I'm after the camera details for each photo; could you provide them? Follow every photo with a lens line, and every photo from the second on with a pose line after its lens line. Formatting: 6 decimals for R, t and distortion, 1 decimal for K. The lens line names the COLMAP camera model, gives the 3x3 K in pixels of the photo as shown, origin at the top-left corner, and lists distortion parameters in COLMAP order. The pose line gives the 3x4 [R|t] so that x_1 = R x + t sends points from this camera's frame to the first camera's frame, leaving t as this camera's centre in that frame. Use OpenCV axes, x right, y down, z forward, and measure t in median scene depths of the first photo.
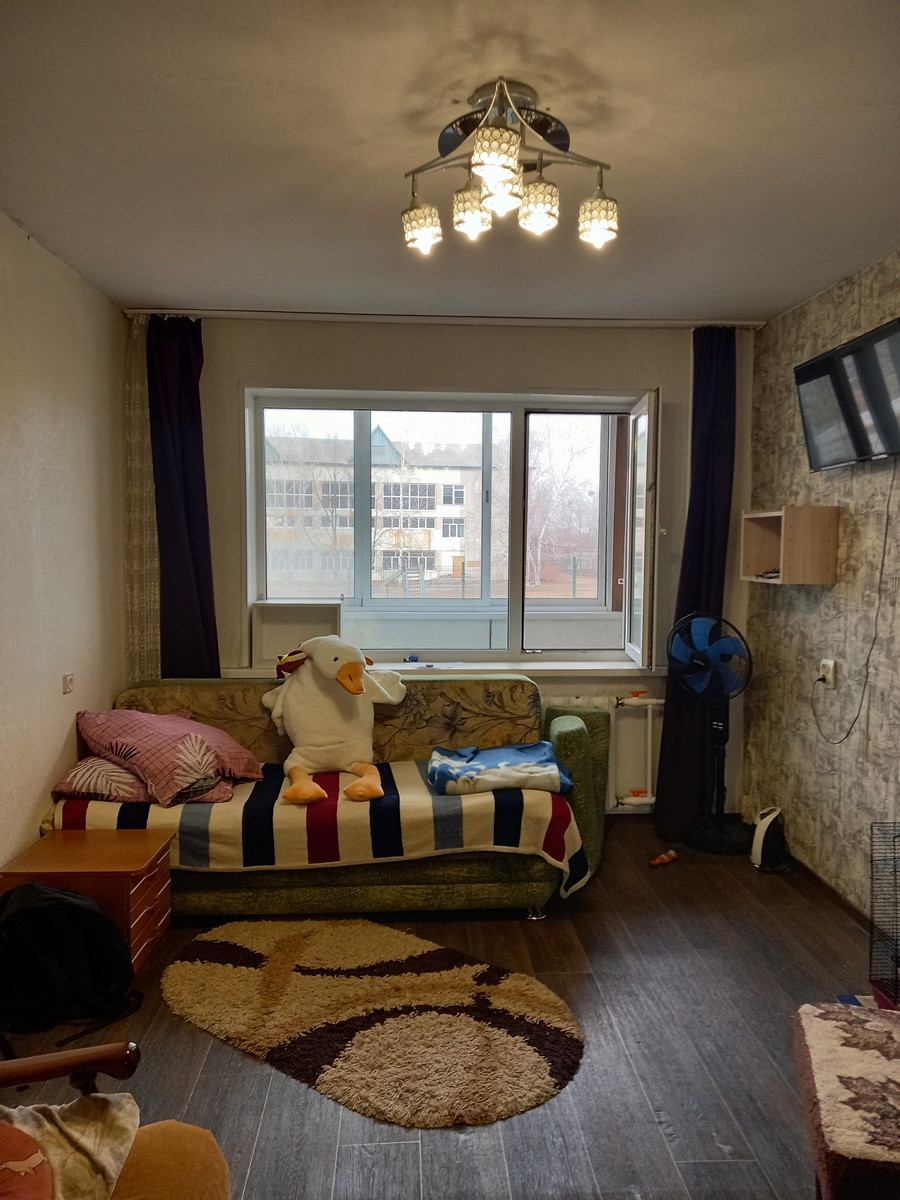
lens RADIAL K [[876.1, 0, 451.4], [0, 876.1, 602.5], [0, 0, 1]] dist [0.055964, -0.016170]
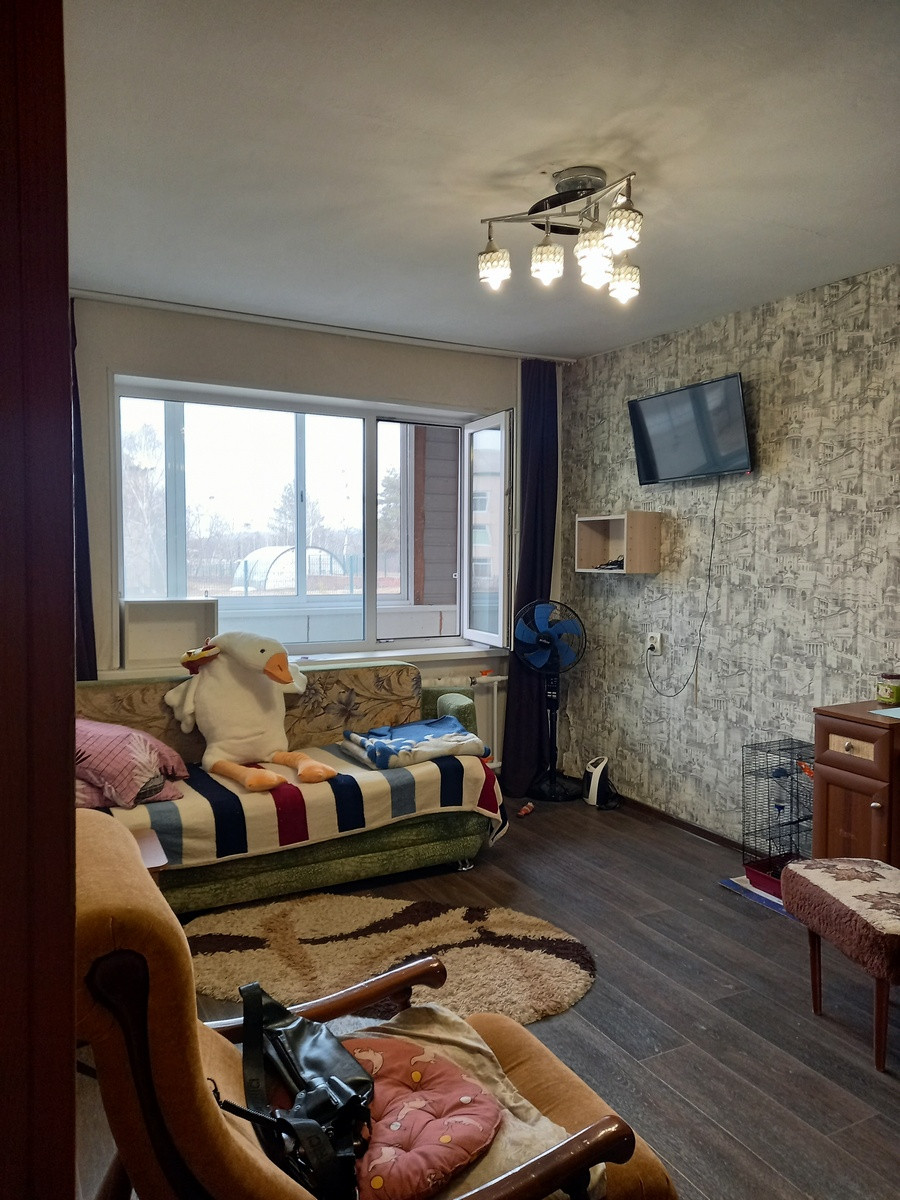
lens RADIAL K [[876.1, 0, 460.8], [0, 876.1, 597.9], [0, 0, 1]] dist [0.055964, -0.016170]
pose [[0.906637, -0.021147, 0.421382, -0.374701], [0.026303, 0.999633, -0.006426, 0.016419], [-0.421092, 0.016910, 0.906860, -0.029352]]
